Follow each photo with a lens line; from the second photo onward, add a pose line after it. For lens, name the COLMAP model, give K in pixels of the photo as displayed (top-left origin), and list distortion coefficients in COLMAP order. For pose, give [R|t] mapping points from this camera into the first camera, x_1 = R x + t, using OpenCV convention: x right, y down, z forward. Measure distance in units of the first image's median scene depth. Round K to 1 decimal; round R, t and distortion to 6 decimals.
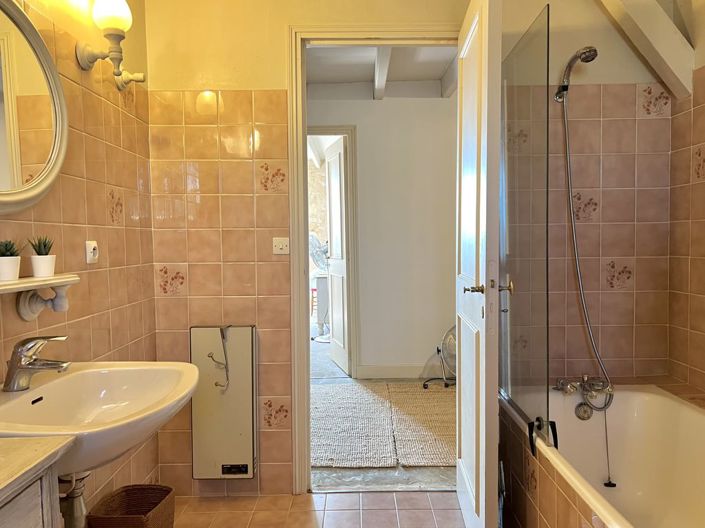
lens RADIAL K [[546.4, 0, 352.2], [0, 546.4, 263.7], [0, 0, 1]] dist [0.026658, -0.022787]
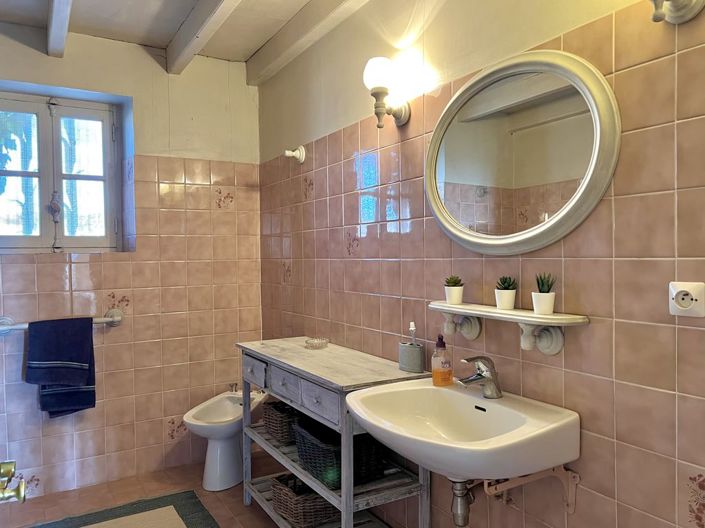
lens RADIAL K [[546.4, 0, 352.2], [0, 546.4, 265.4], [0, 0, 1]] dist [0.026658, -0.022787]
pose [[-0.869538, 0.019624, -0.493476, 0.232091], [-0.004568, 0.998848, 0.047769, -0.109868], [0.493845, 0.043791, -0.868446, 1.684194]]
